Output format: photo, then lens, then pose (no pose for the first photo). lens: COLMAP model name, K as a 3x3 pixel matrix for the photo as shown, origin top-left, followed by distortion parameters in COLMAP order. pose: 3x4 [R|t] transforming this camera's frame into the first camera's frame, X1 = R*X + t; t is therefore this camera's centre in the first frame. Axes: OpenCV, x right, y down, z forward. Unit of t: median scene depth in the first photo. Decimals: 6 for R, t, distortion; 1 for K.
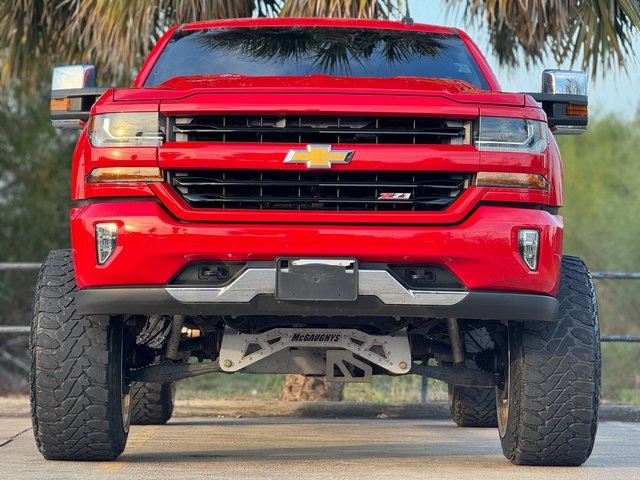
lens RADIAL K [[2616.9, 0, 321.6], [0, 2616.9, 239.3], [0, 0, 1]] dist [0.416735, 0.000000]
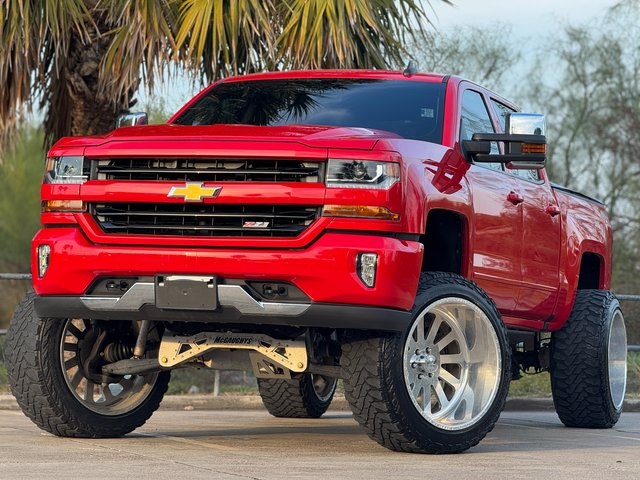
lens RADIAL K [[2616.9, 0, 319.1], [0, 2616.9, 240.6], [0, 0, 1]] dist [0.416735, 0.000000]
pose [[0.943749, 0.006620, -0.330596, 0.456070], [-0.008208, 0.999961, -0.003407, -0.005124], [0.330560, 0.005929, 0.943766, -0.137629]]
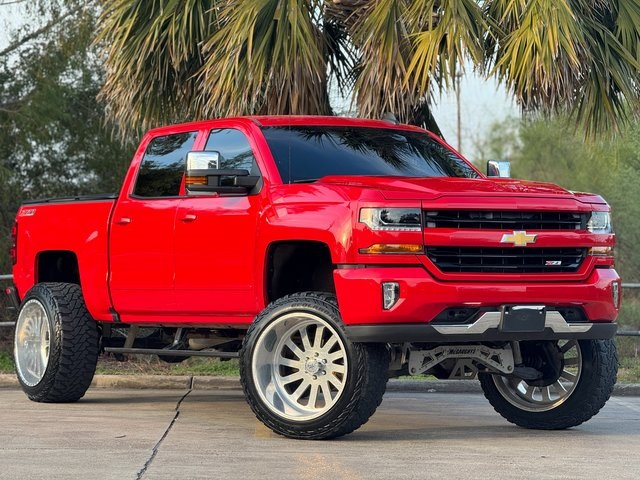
lens RADIAL K [[2616.9, 0, 315.7], [0, 2616.9, 242.9], [0, 0, 1]] dist [0.416735, 0.000000]
pose [[0.858288, -0.005075, 0.513143, -0.892602], [-0.015840, 0.999213, 0.036378, -0.082835], [-0.512923, -0.039351, 0.857532, -0.266599]]
